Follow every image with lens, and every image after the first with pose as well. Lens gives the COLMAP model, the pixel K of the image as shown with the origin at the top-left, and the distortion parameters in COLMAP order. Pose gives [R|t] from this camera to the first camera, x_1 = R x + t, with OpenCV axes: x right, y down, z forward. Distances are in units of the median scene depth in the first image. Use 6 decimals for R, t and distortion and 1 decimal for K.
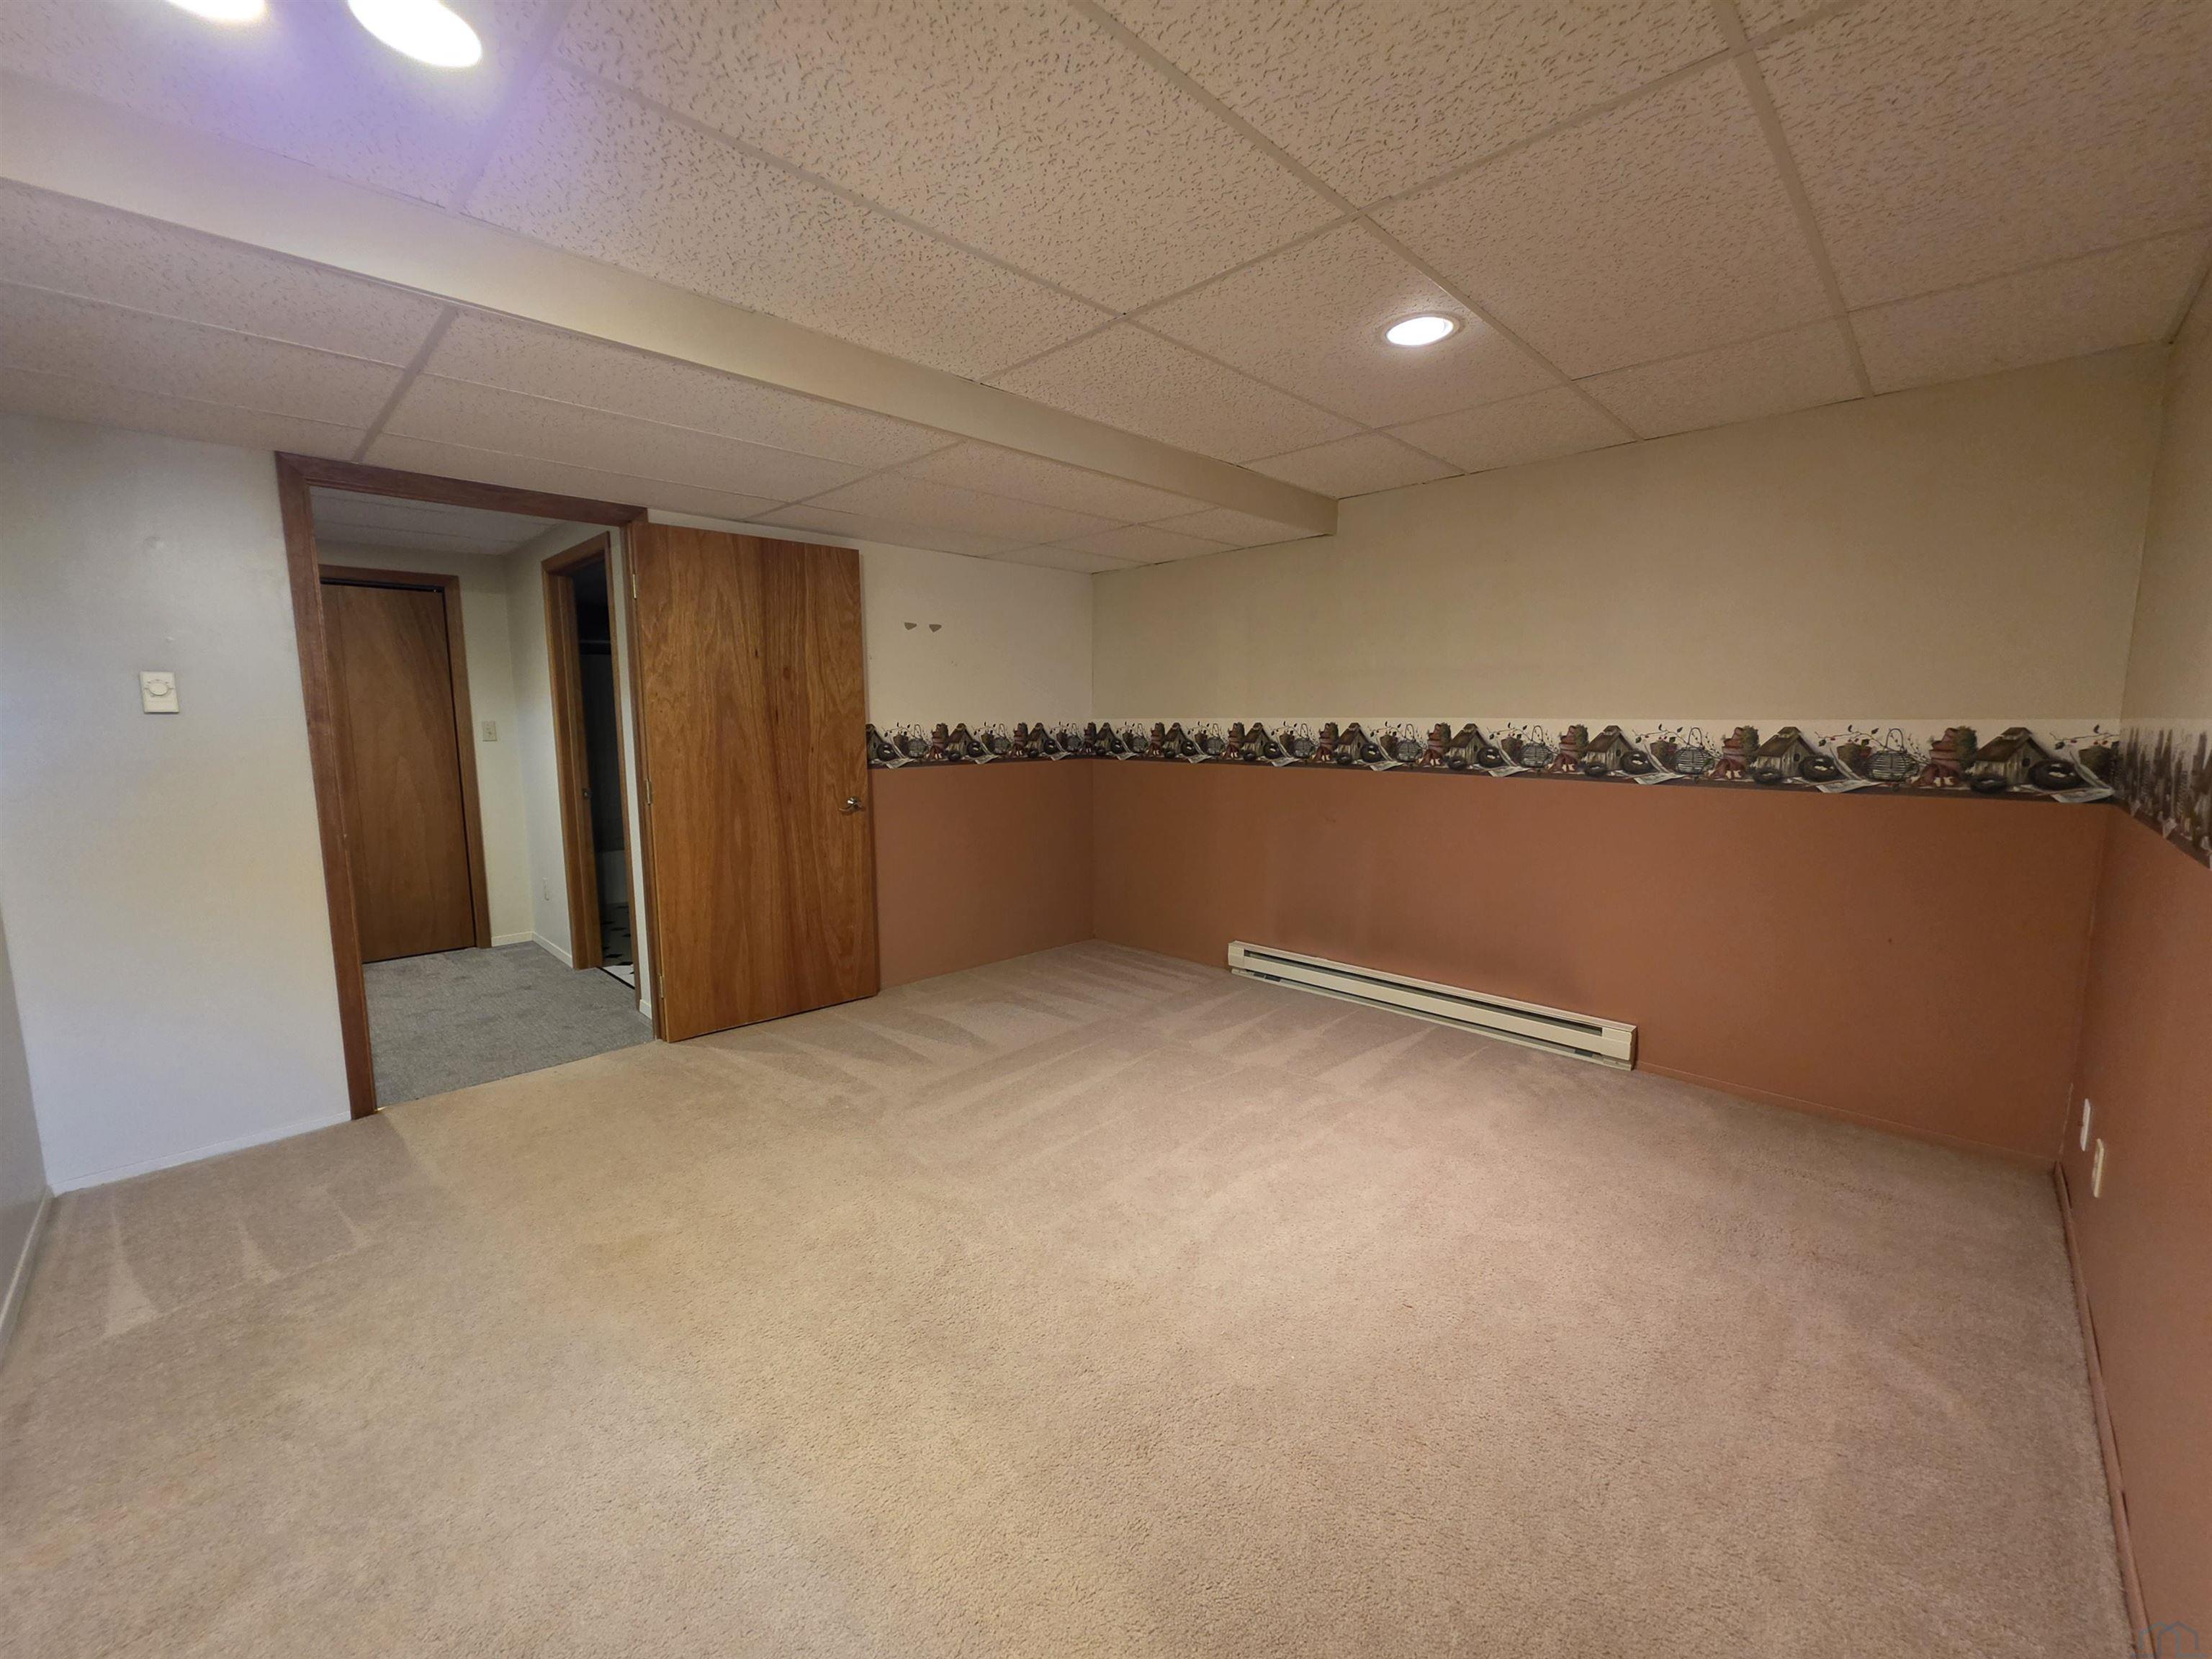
lens RADIAL K [[890.1, 0, 1105.8], [0, 890.1, 827.1], [0, 0, 1]] dist [-0.004046, 0.000885]
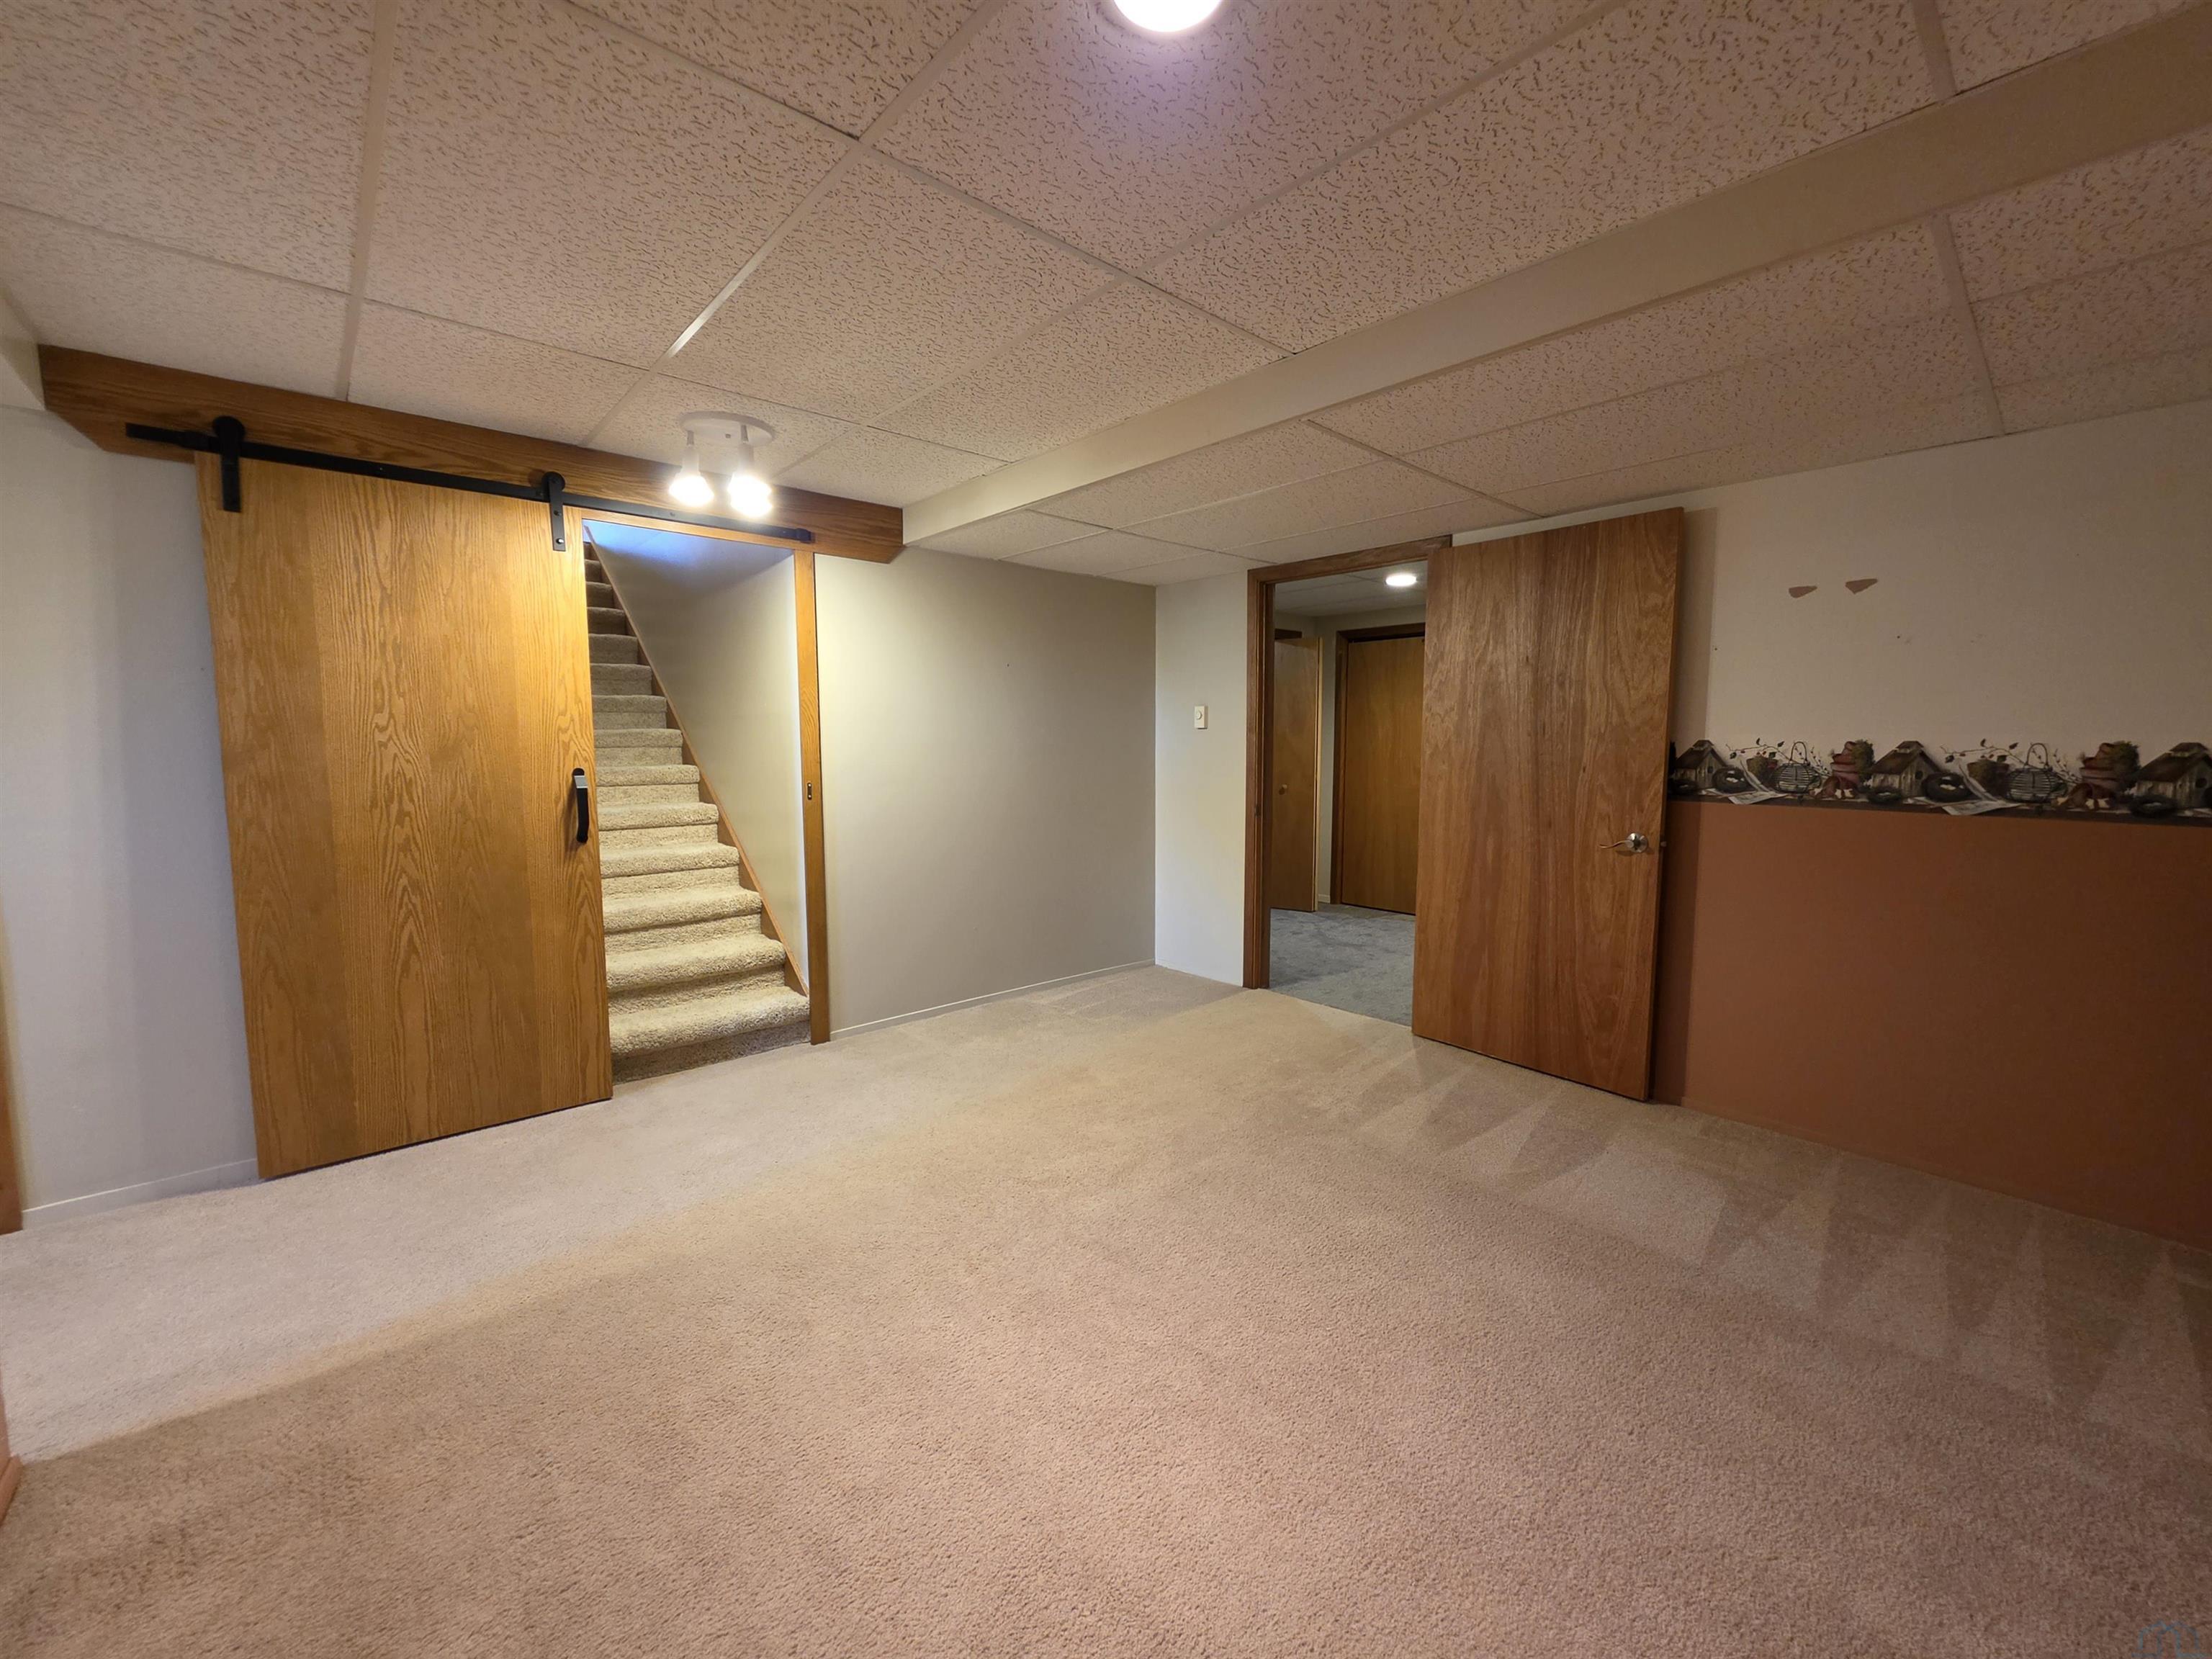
lens RADIAL K [[890.1, 0, 1103.5], [0, 890.1, 826.8], [0, 0, 1]] dist [-0.004046, 0.000885]
pose [[-0.065329, 0.103596, -0.992472, 0.554017], [-0.123315, 0.986134, 0.111052, -0.074271], [0.990215, 0.129641, -0.051648, 0.632547]]
